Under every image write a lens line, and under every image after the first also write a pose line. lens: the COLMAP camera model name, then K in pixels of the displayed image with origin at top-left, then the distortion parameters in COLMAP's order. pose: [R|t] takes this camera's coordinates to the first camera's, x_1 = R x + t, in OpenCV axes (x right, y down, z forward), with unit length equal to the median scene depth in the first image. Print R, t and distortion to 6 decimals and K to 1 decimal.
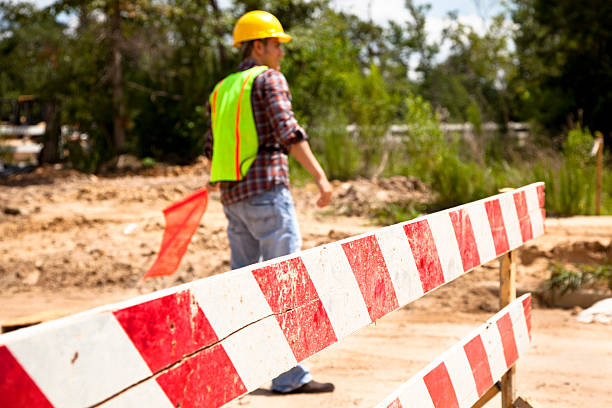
lens RADIAL K [[897.0, 0, 306.0], [0, 897.0, 204.0], [0, 0, 1]] dist [0.188533, 0.094735]
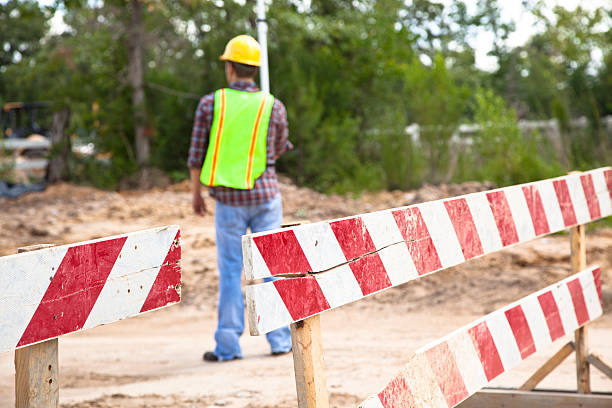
lens RADIAL K [[1167.9, 0, 306.0], [0, 1167.9, 204.0], [0, 0, 1]] dist [0.318249, 0.165508]
pose [[0.999036, -0.027236, -0.034441, -0.022994], [0.026396, 0.999348, -0.024618, 0.017760], [0.035089, 0.023685, 0.999103, -0.176265]]
